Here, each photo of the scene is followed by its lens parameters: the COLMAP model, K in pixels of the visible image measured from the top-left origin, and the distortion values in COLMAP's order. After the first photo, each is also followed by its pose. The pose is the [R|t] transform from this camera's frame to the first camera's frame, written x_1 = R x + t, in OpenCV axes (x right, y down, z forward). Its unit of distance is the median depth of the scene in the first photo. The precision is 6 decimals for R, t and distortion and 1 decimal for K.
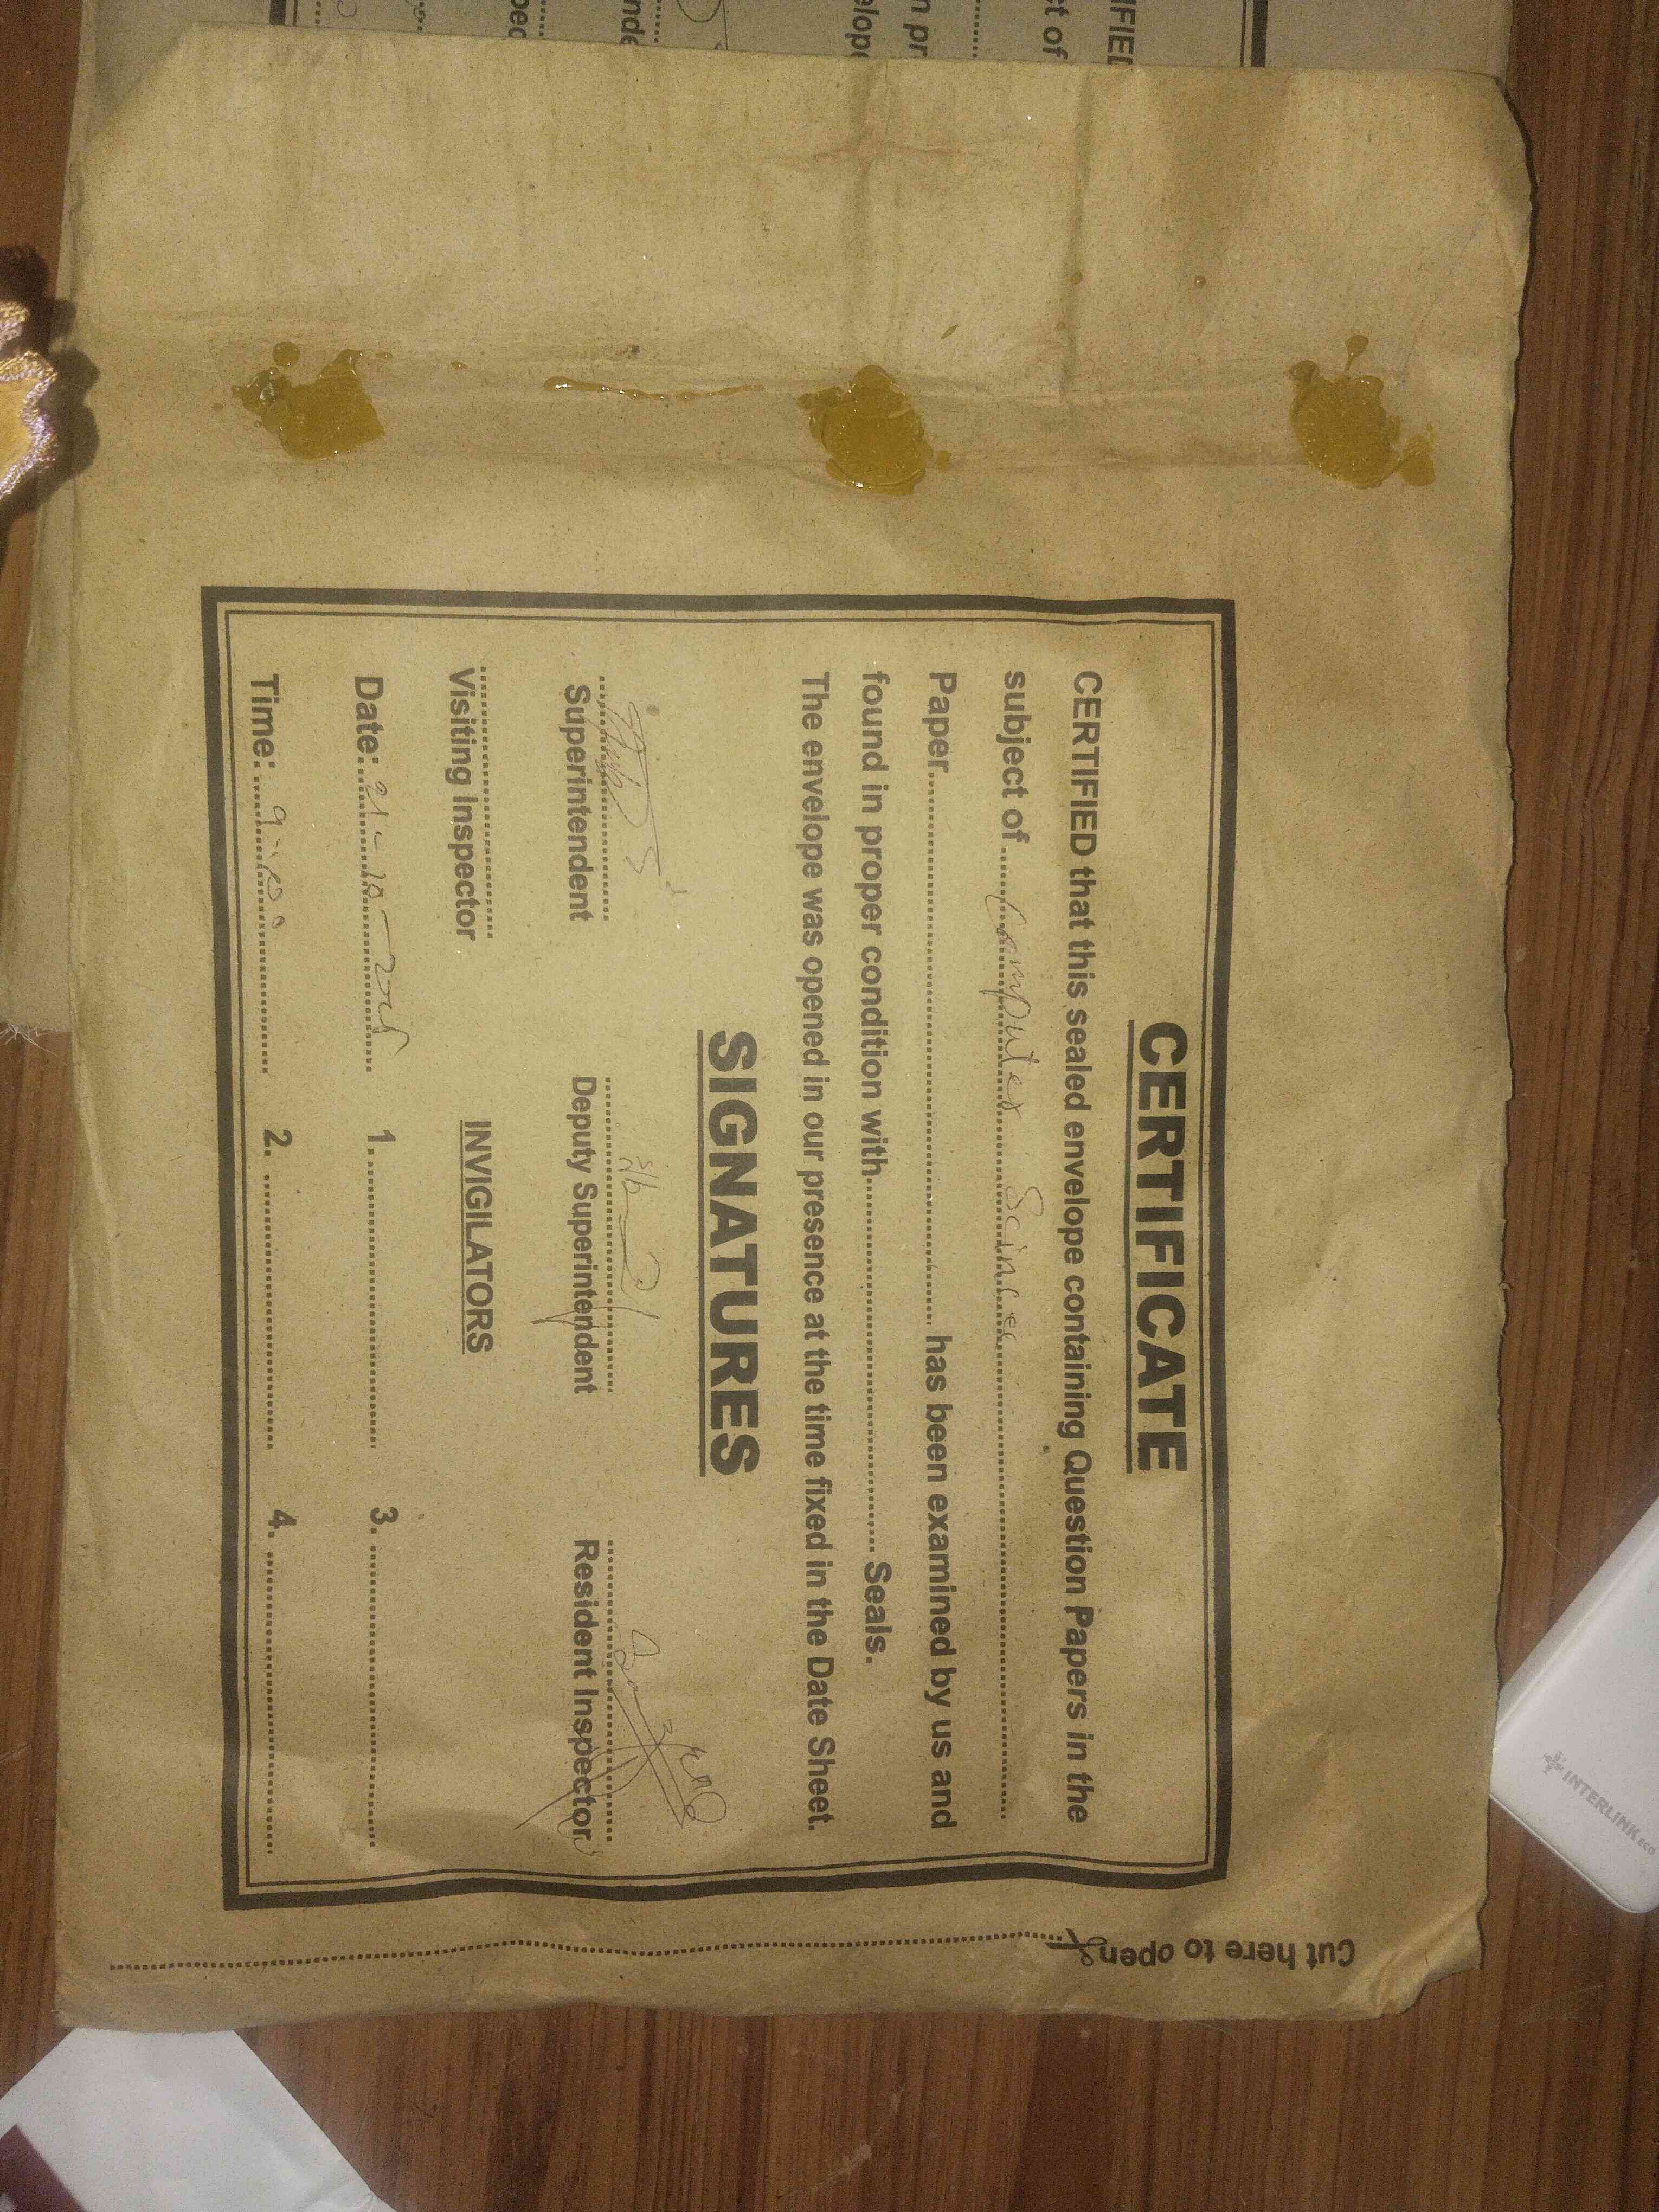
lens RADIAL K [[1721.3, 0, 831.3], [0, 1721.3, 1089.9], [0, 0, 1]] dist [0.123921, -0.001023]
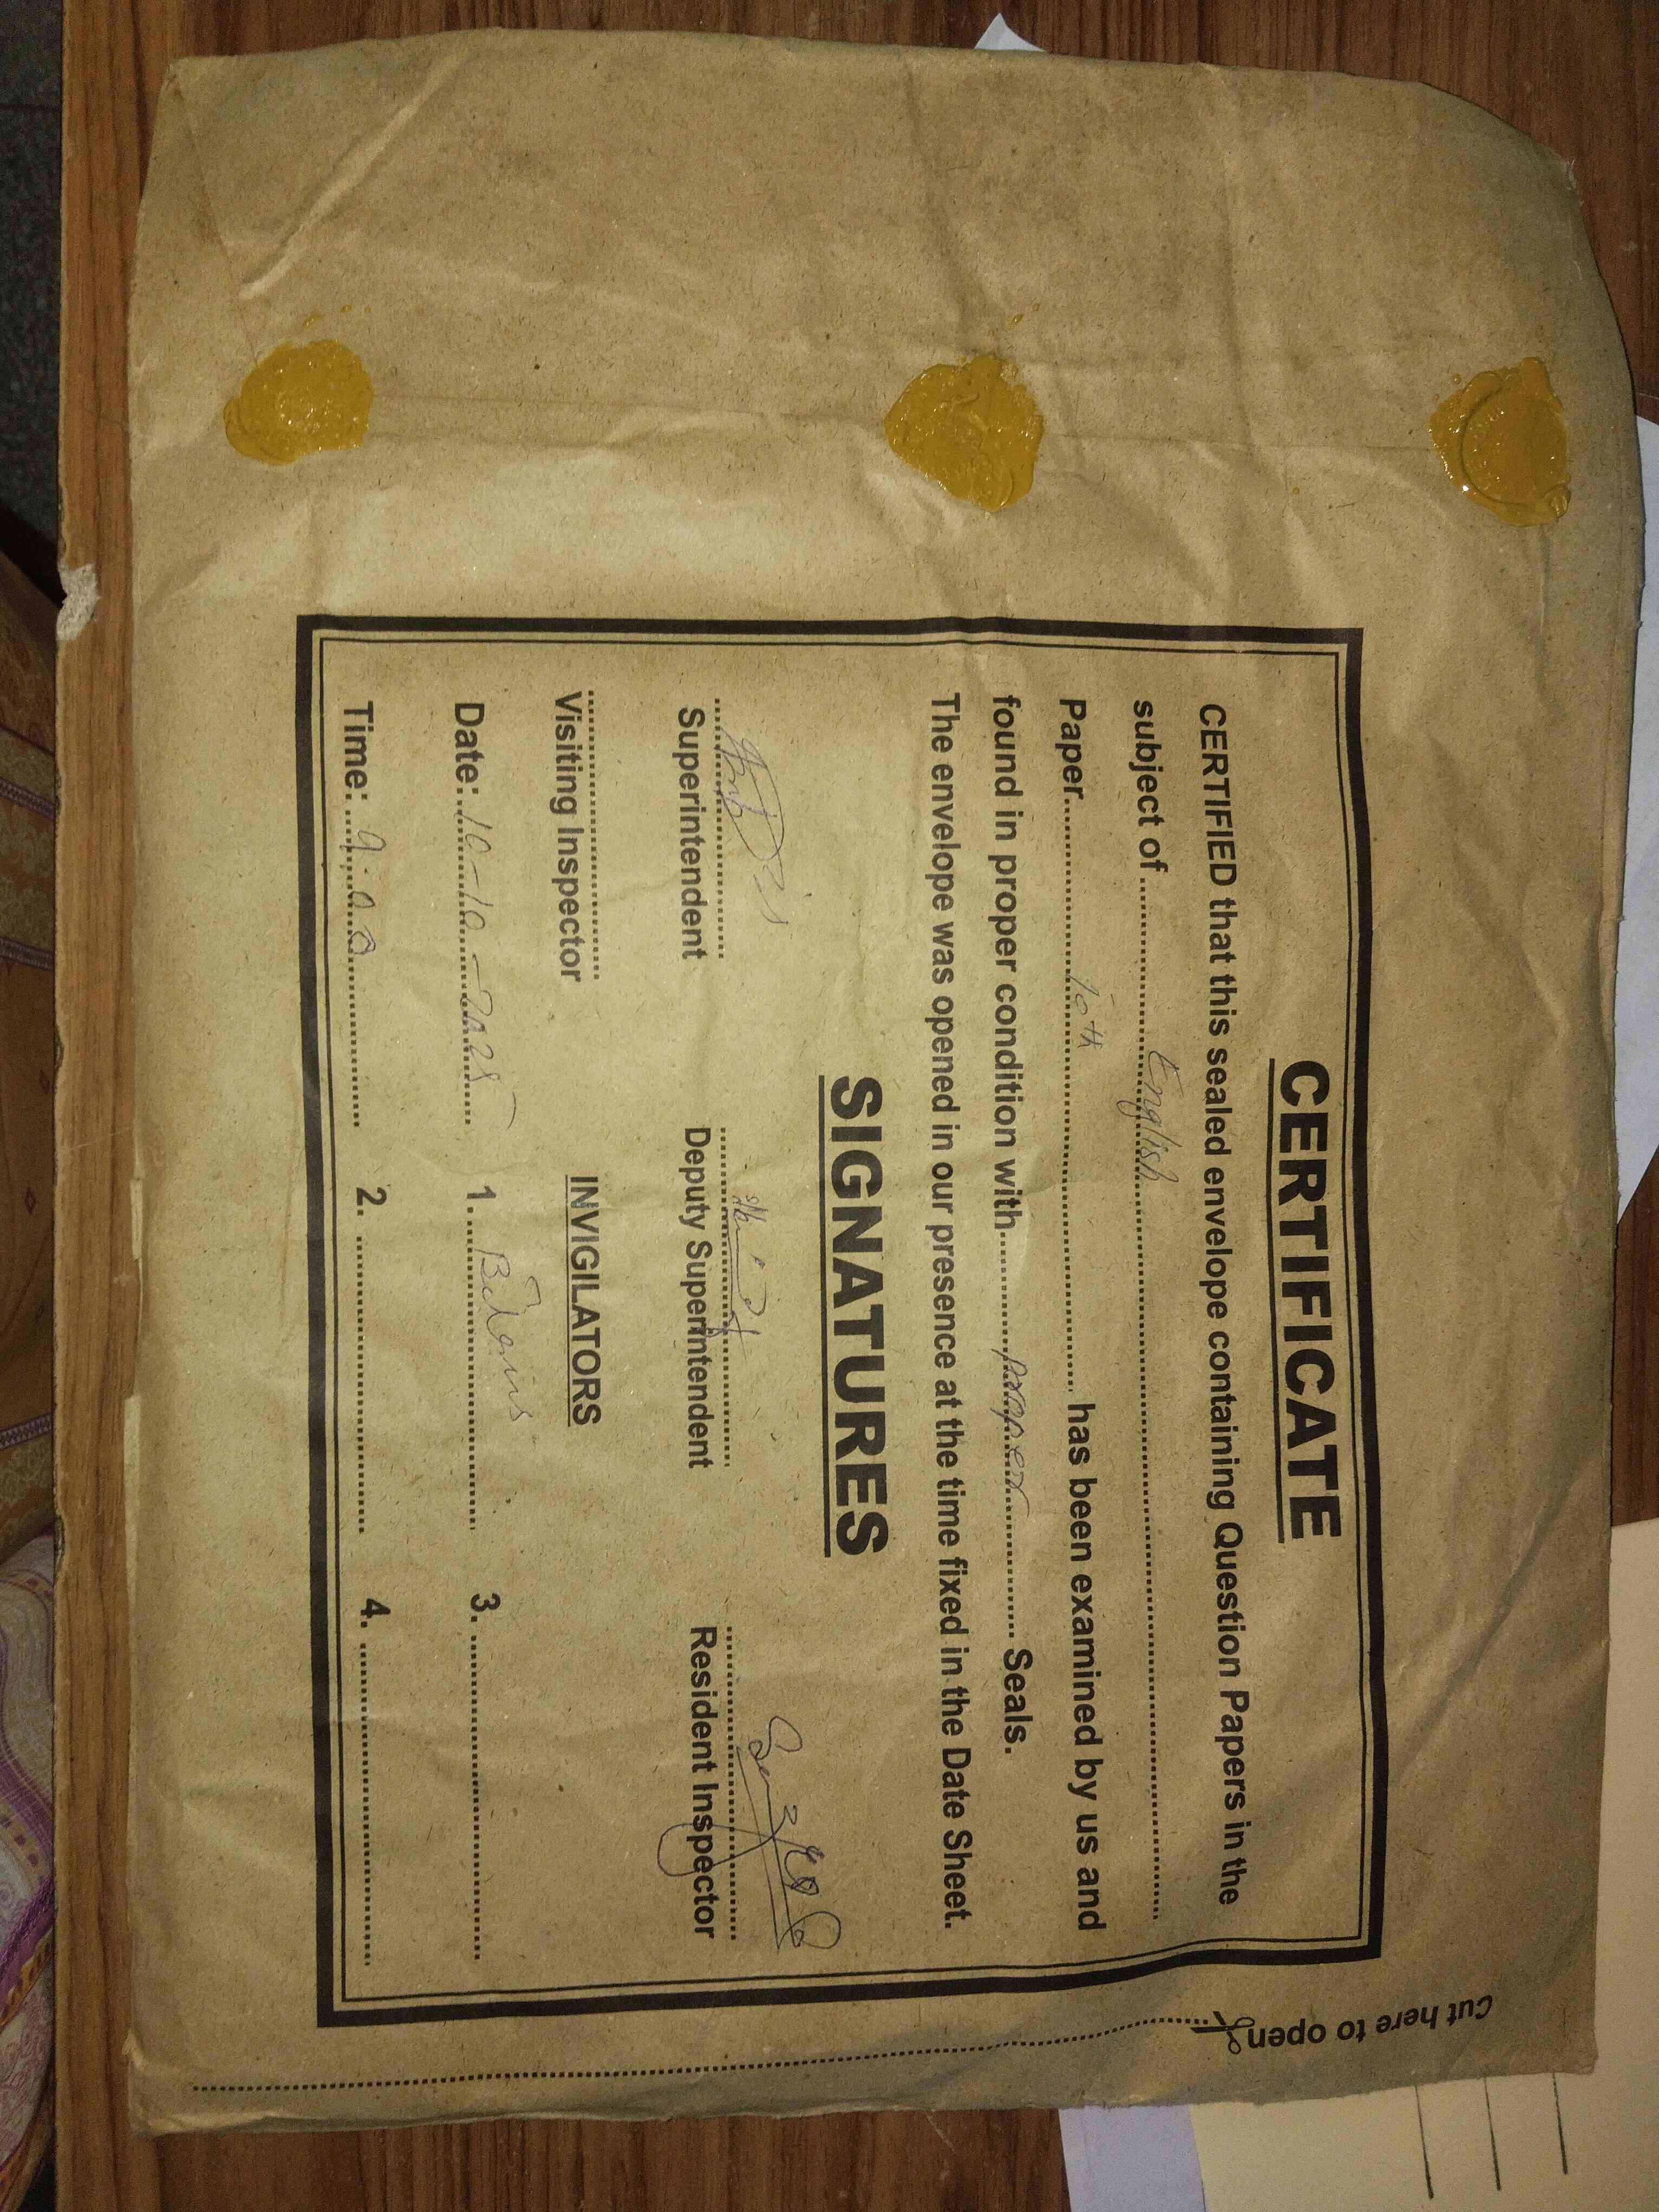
lens RADIAL K [[1691.9, 0, 834.5], [0, 1691.9, 1098.1], [0, 0, 1]] dist [0.113933, -0.003917]
pose [[0.997644, -0.008055, -0.068133, -0.006999], [0.006741, 0.999787, -0.019501, -0.004527], [0.068276, 0.018996, 0.997486, 0.093319]]
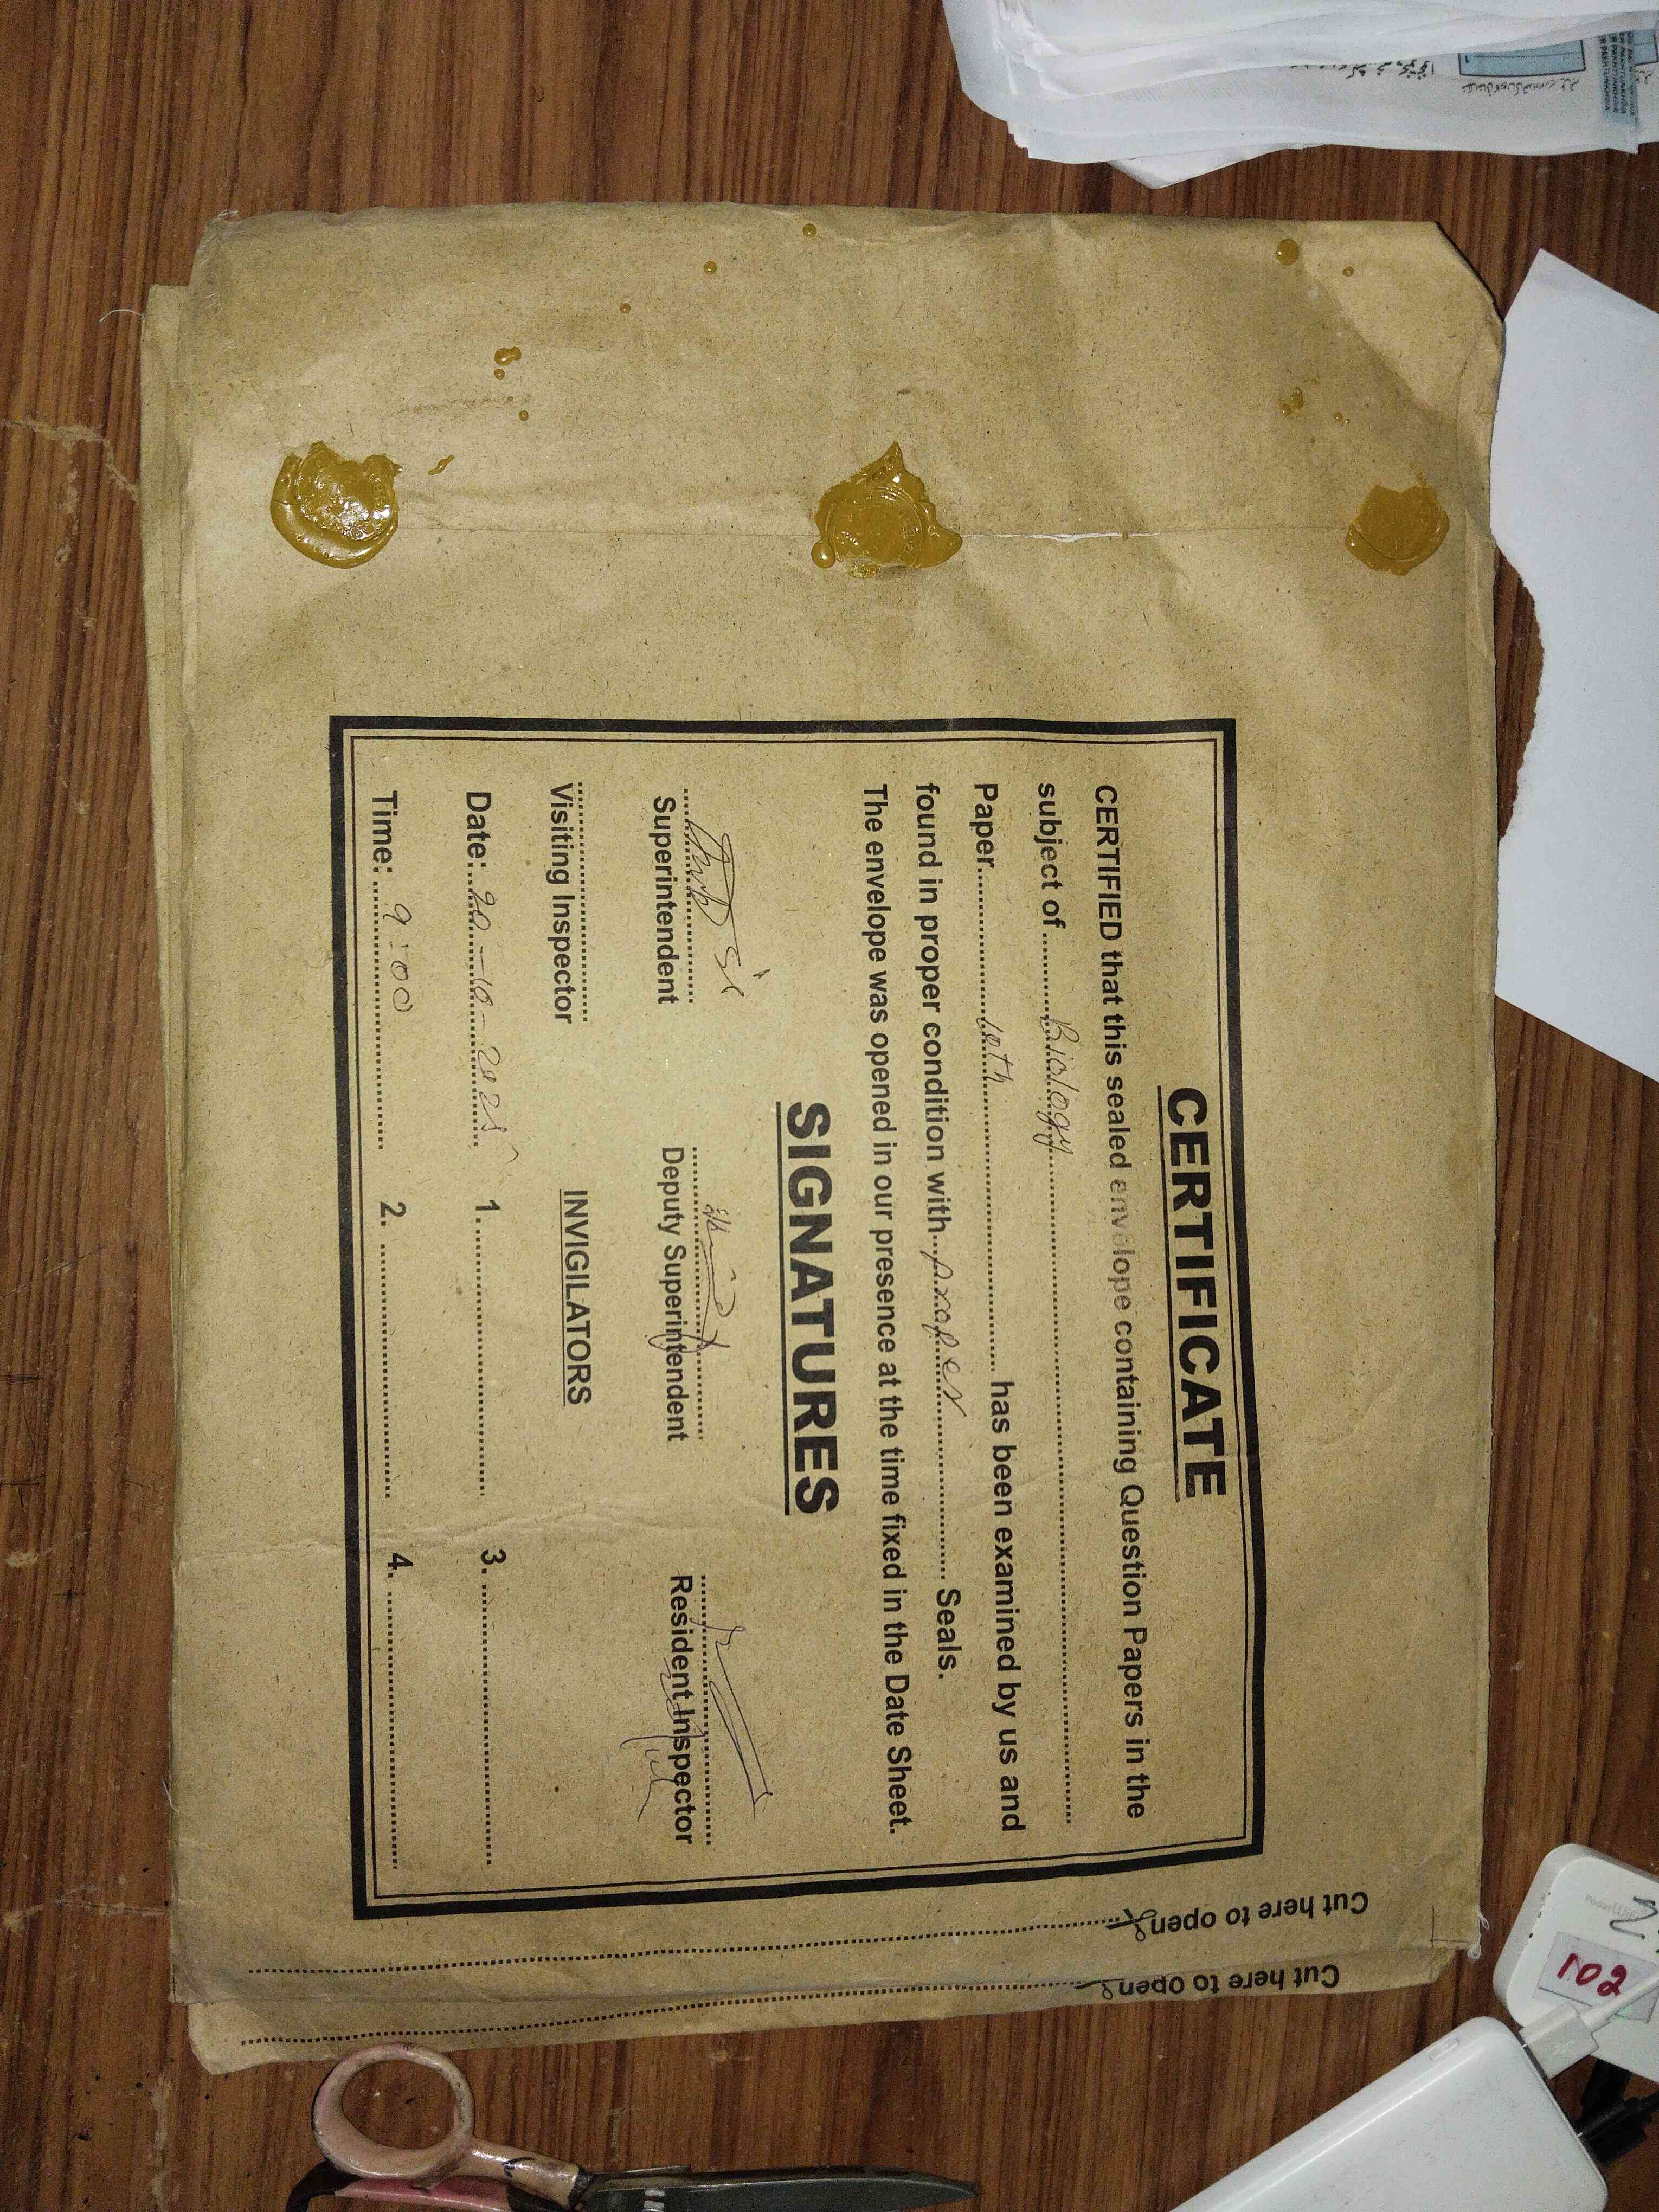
lens RADIAL K [[1688.6, 0, 830.5], [0, 1688.6, 1108.6], [0, 0, 1]] dist [0.063438, -0.001005]
pose [[0.998808, -0.017157, -0.045690, 0.006282], [0.015702, 0.999364, -0.032021, 0.004524], [0.046210, 0.031265, 0.998442, -0.069741]]
